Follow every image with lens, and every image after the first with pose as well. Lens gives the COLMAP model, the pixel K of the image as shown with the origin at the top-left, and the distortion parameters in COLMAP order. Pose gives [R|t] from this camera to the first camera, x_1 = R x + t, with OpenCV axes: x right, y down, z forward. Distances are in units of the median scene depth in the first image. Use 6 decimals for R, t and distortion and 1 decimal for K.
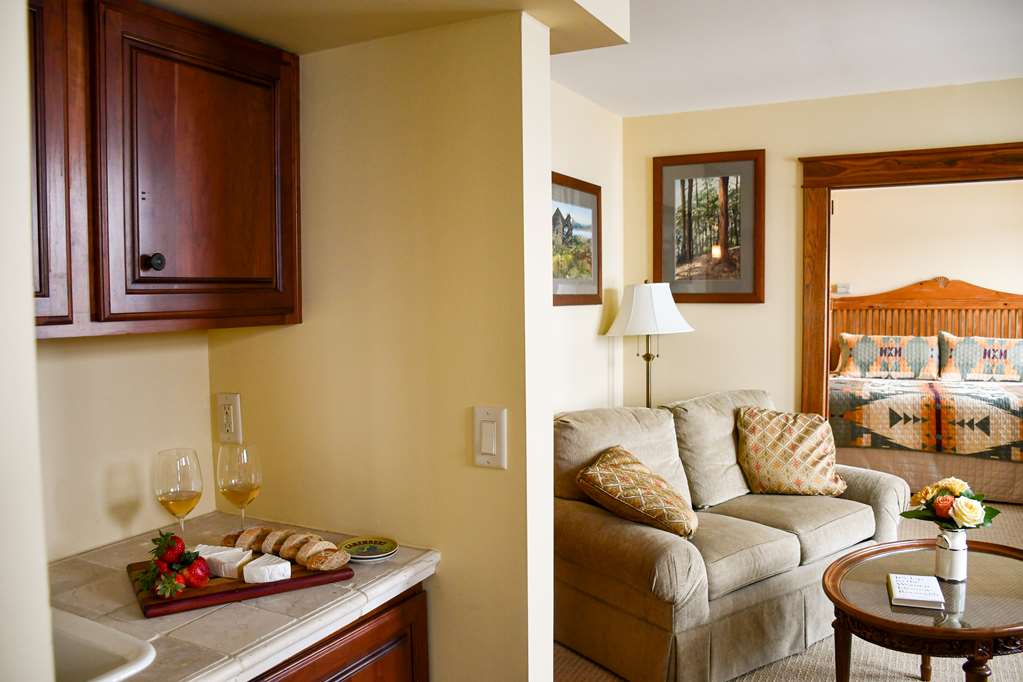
lens RADIAL K [[818.8, 0, 511.5], [0, 818.8, 341.0], [0, 0, 1]] dist [-0.147052, 0.107476]
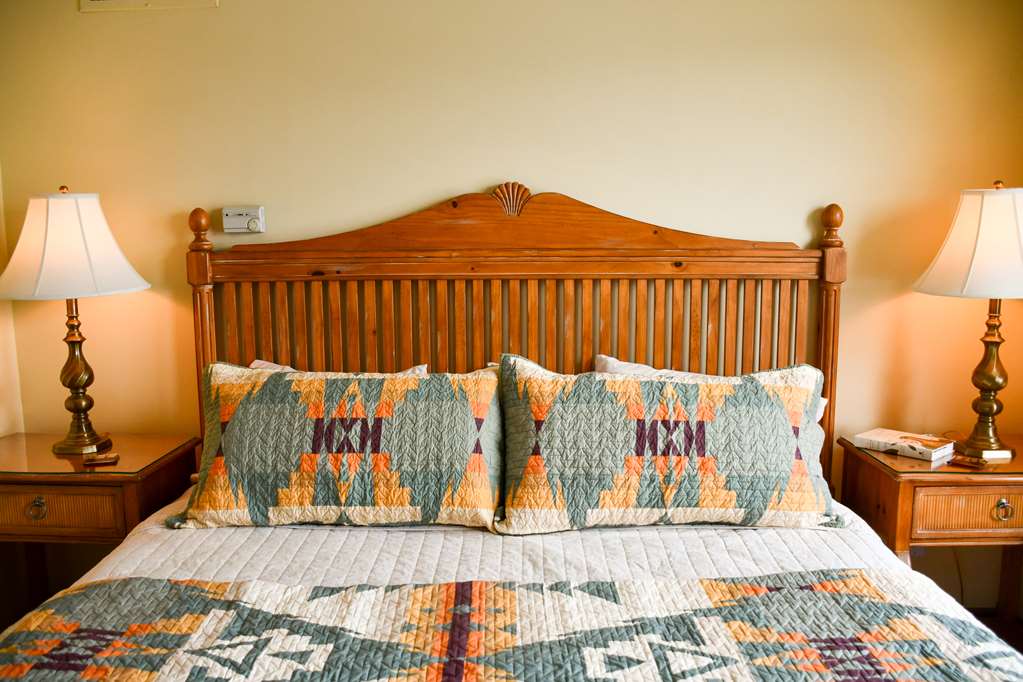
lens RADIAL K [[808.9, 0, 509.1], [0, 808.9, 340.8], [0, 0, 1]] dist [-0.149144, 0.113934]
pose [[0.894492, -0.058101, 0.443293, 0.509423], [0.020429, 0.995796, 0.089295, -0.059021], [-0.446617, -0.070818, 0.891918, 0.904789]]
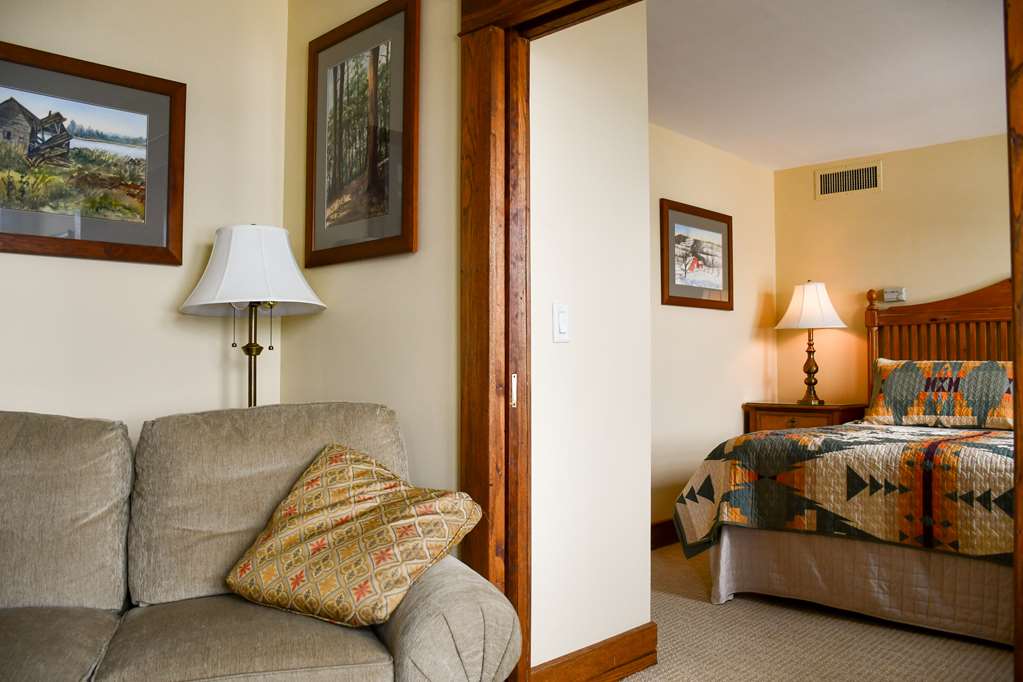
lens RADIAL K [[829.9, 0, 509.4], [0, 829.9, 343.1], [0, 0, 1]] dist [-0.149096, 0.115843]
pose [[0.958009, -0.001066, -0.286736, 0.419611], [-0.021124, 0.997013, -0.074285, 0.045015], [0.285958, 0.077222, 0.955125, 0.371135]]
